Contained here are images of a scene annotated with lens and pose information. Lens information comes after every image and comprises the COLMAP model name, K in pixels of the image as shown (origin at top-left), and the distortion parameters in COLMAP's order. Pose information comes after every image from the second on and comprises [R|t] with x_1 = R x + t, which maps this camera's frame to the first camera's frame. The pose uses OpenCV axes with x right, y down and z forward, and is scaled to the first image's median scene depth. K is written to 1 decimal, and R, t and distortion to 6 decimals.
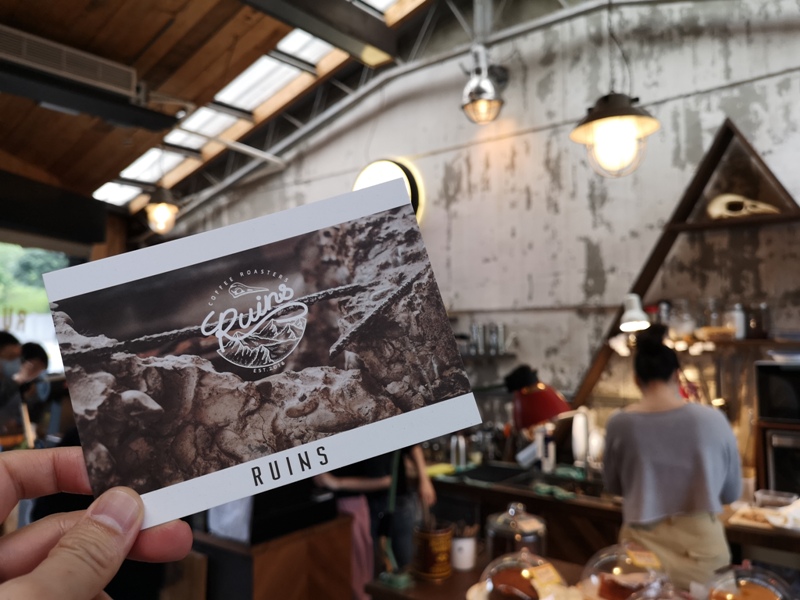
lens RADIAL K [[613.1, 0, 400.0], [0, 613.1, 300.0], [0, 0, 1]] dist [0.000654, -0.003542]
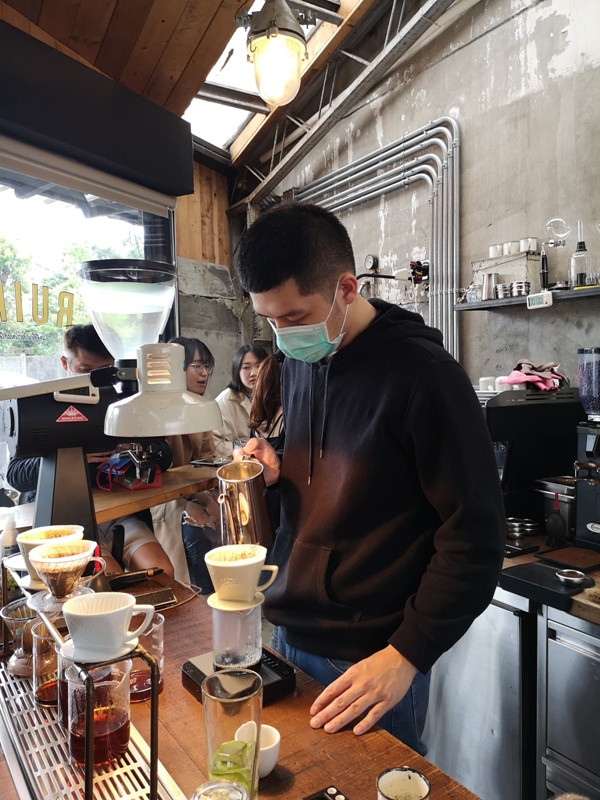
lens RADIAL K [[613.1, 0, 300.2], [0, 613.1, 420.0], [0, 0, 1]] dist [0.000654, -0.003542]
pose [[0.943112, 0.023662, -0.331632, -0.237126], [0.023540, 0.990209, 0.137597, 0.080144], [0.331641, -0.137576, 0.933321, 0.602593]]
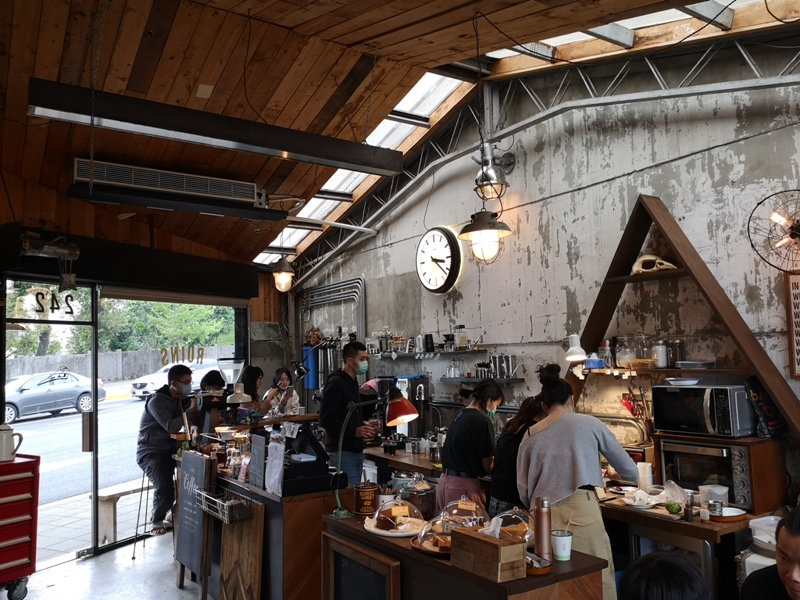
lens RADIAL K [[613.1, 0, 400.0], [0, 613.1, 300.0], [0, 0, 1]] dist [0.000654, -0.003542]
pose [[0.950950, -0.040407, -0.306695, 0.346598], [0.030579, 0.998855, -0.036783, -0.036307], [0.307830, 0.025601, 0.951097, -0.299800]]
